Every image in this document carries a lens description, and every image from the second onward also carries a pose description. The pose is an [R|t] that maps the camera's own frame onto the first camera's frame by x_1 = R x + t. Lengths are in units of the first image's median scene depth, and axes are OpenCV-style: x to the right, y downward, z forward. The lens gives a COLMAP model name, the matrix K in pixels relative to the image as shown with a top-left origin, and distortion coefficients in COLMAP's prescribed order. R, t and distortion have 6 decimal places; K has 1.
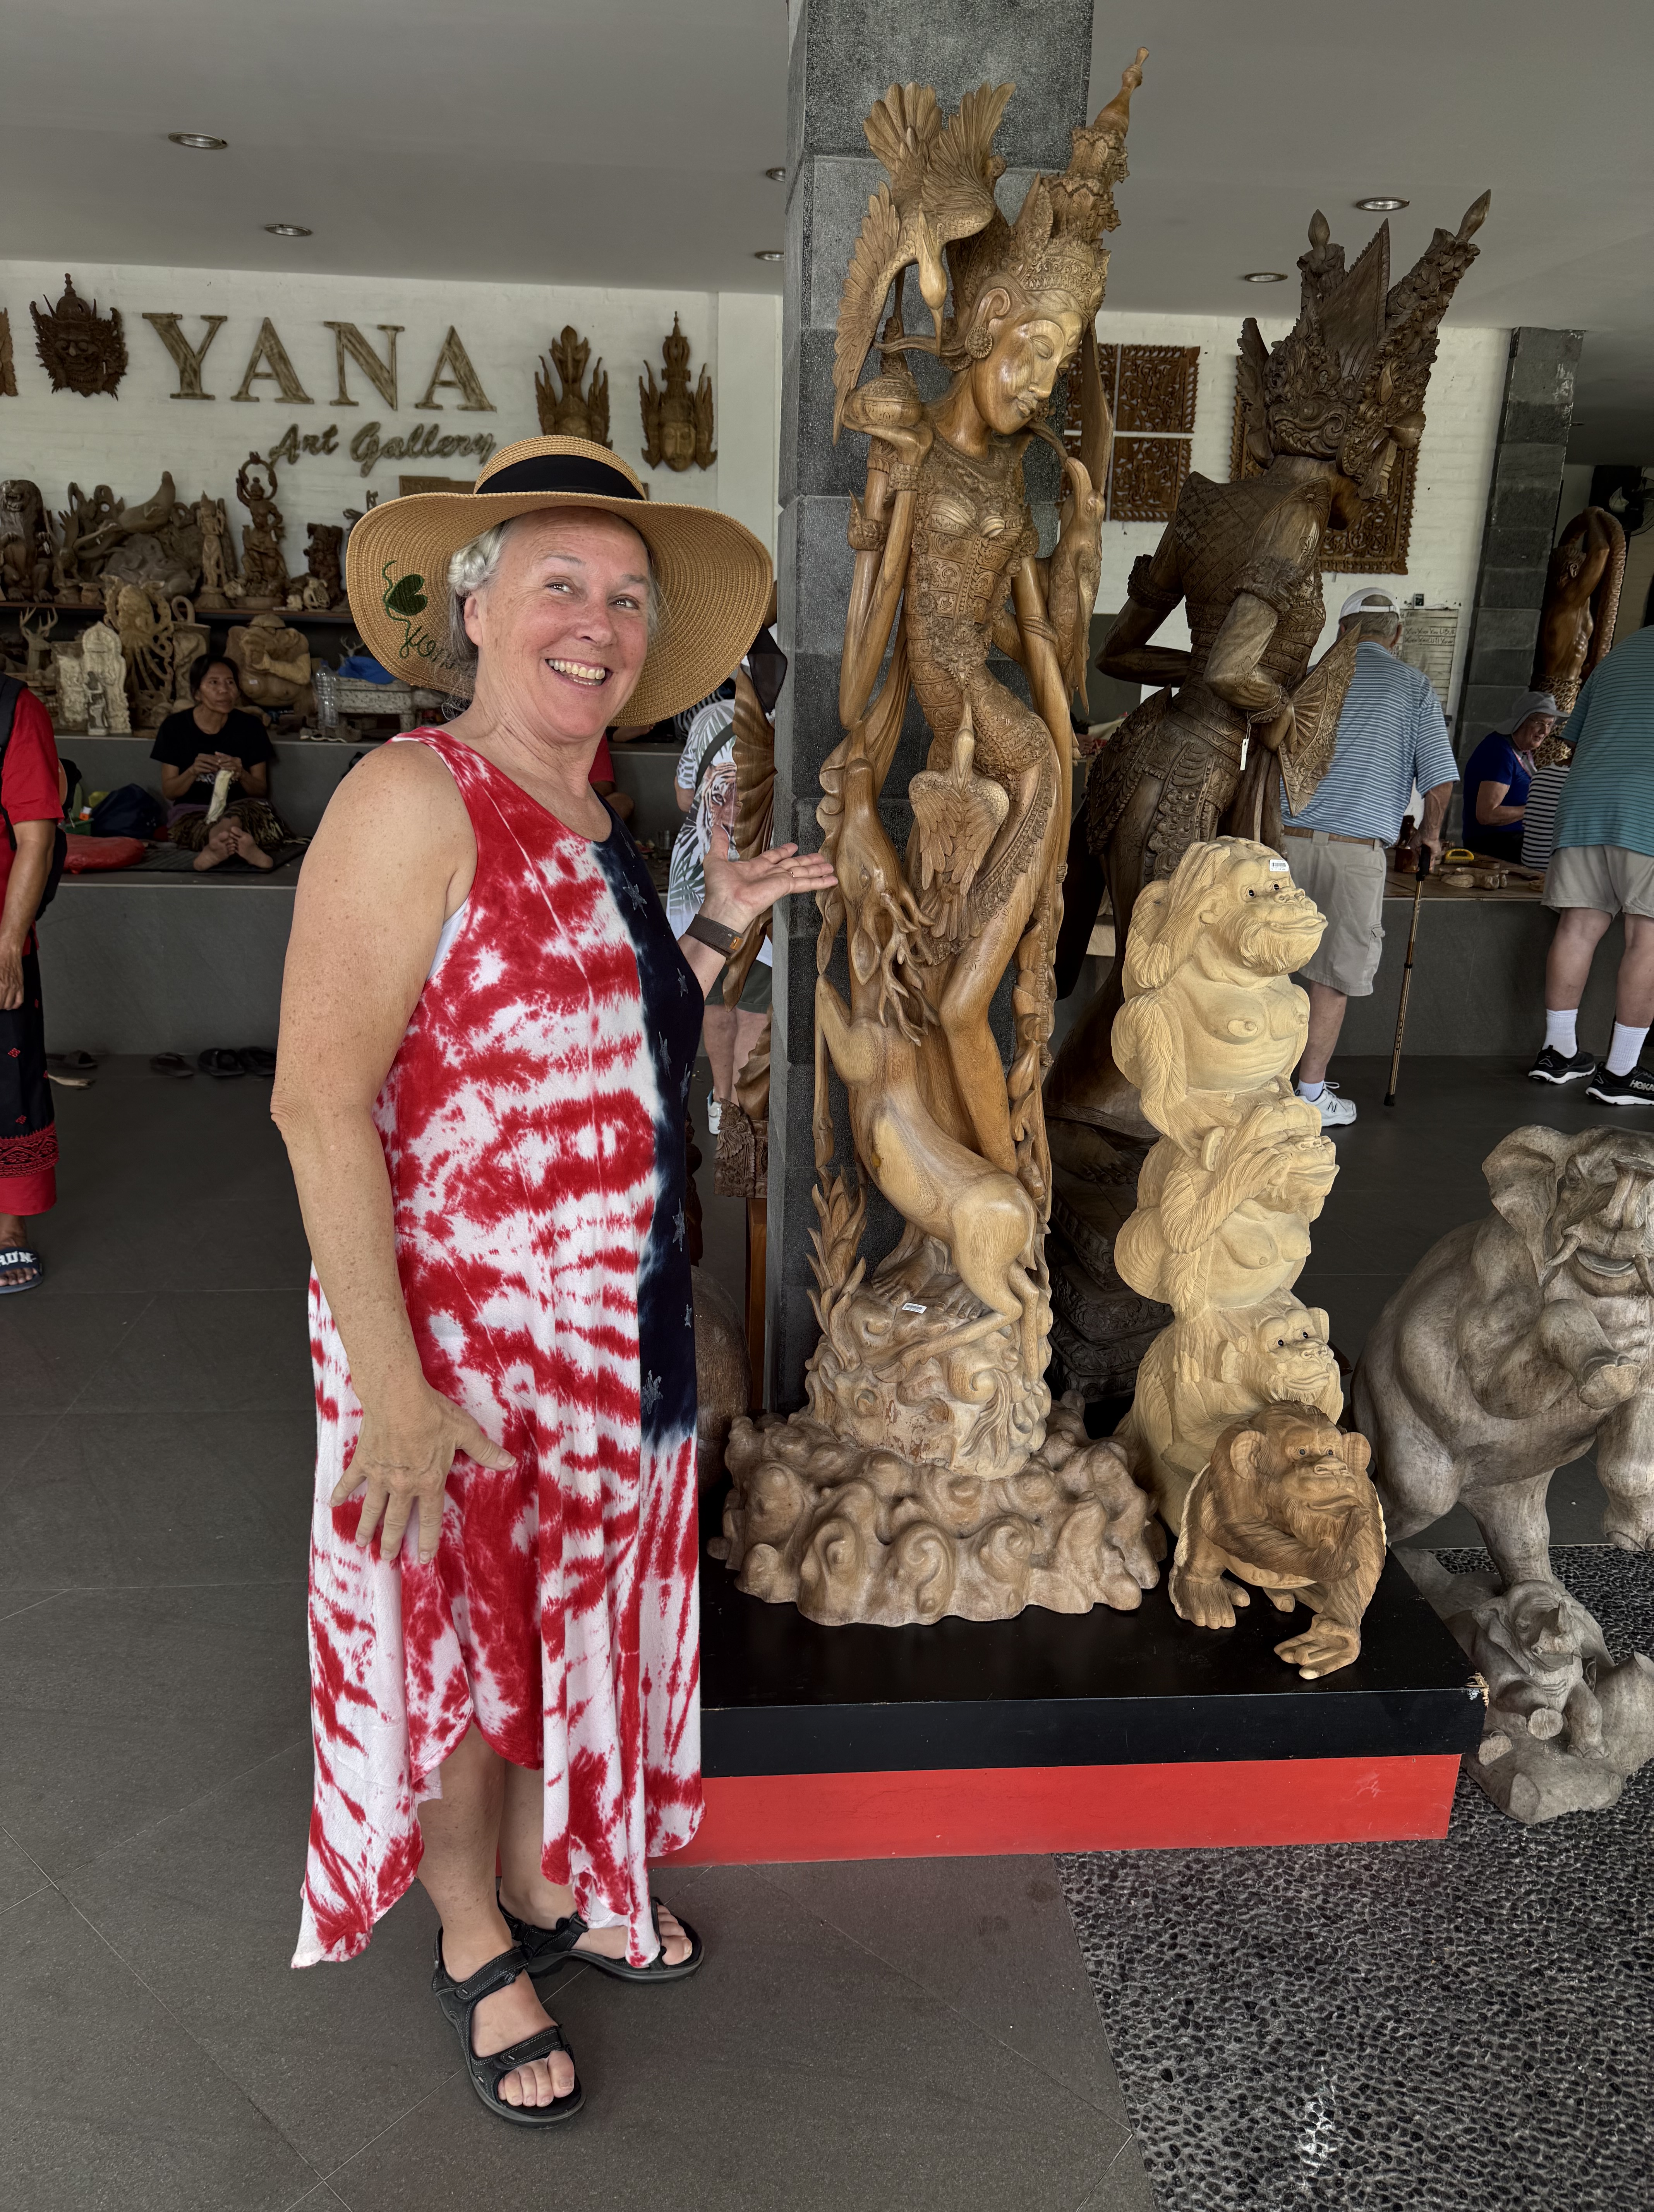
lens RADIAL K [[1547.5, 0, 831.6], [0, 1547.5, 1099.2], [0, 0, 1]] dist [0.000904, -0.006346]
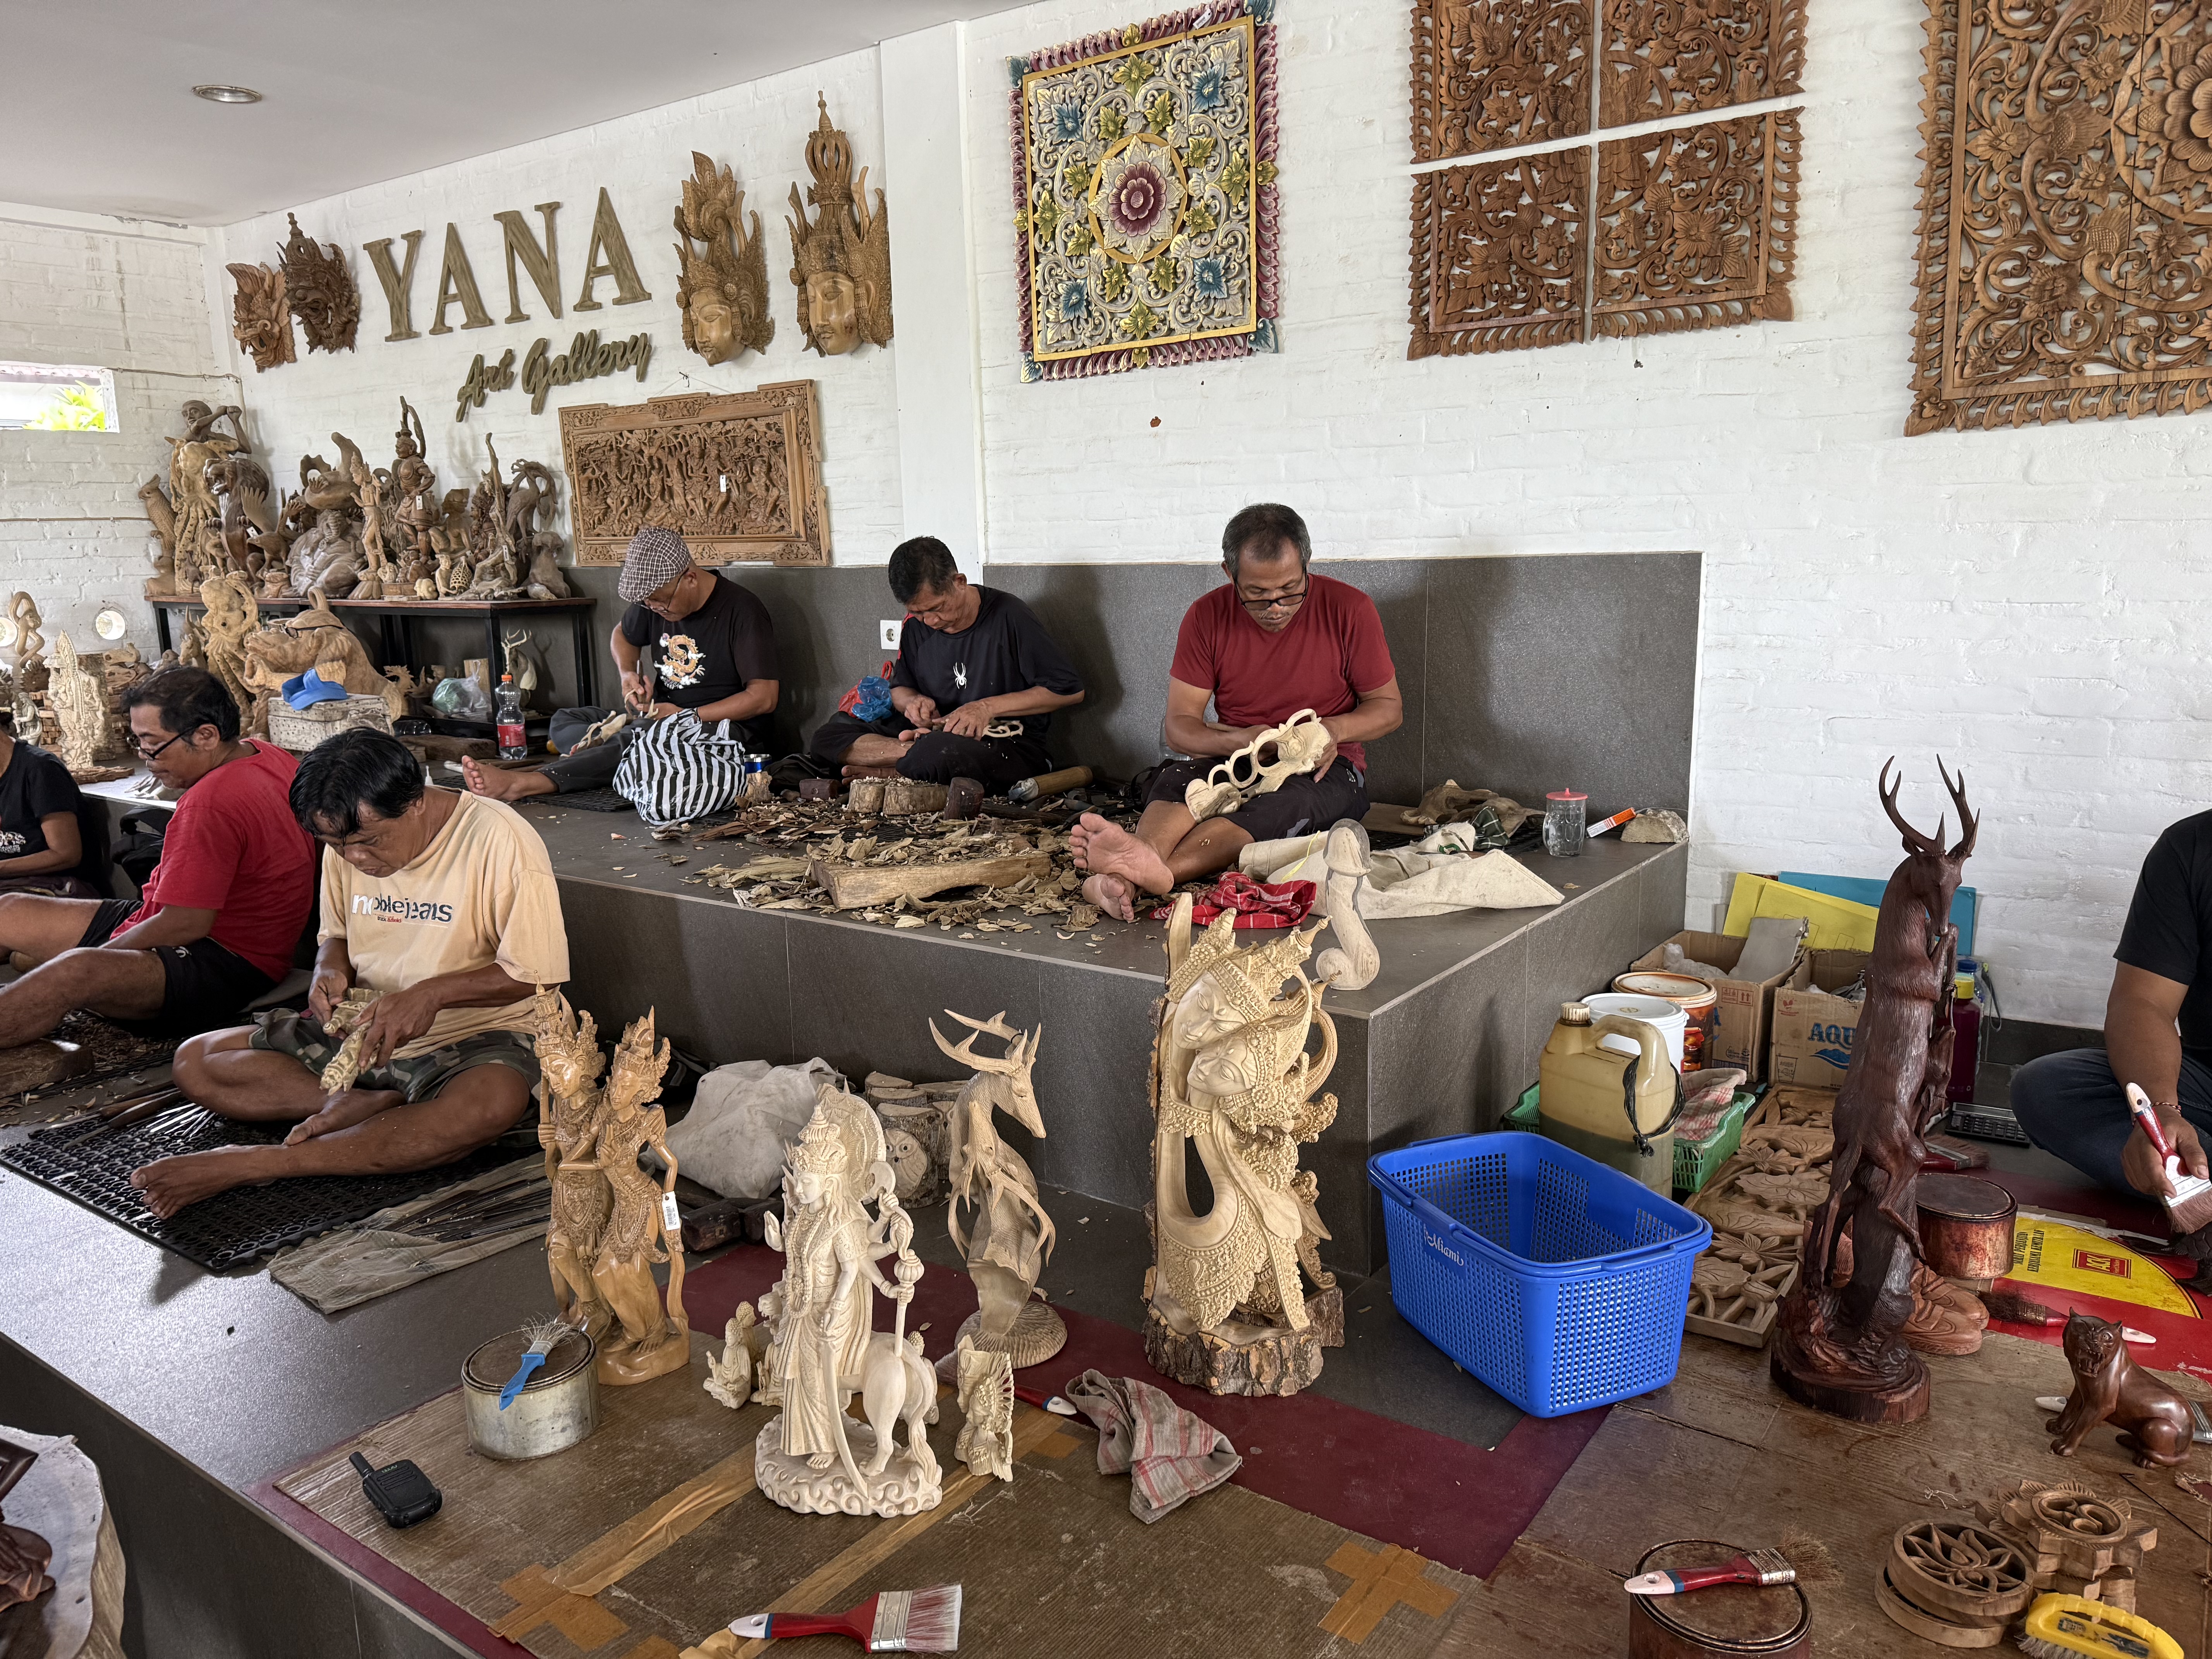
lens RADIAL K [[1547.7, 0, 1105.6], [0, 1547.7, 835.5], [0, 0, 1]] dist [0.000904, -0.006346]
pose [[0.754025, 0.081678, -0.651747, 0.388939], [-0.151032, 0.987212, -0.051014, -0.215481], [0.639246, 0.136901, 0.756719, 0.662403]]
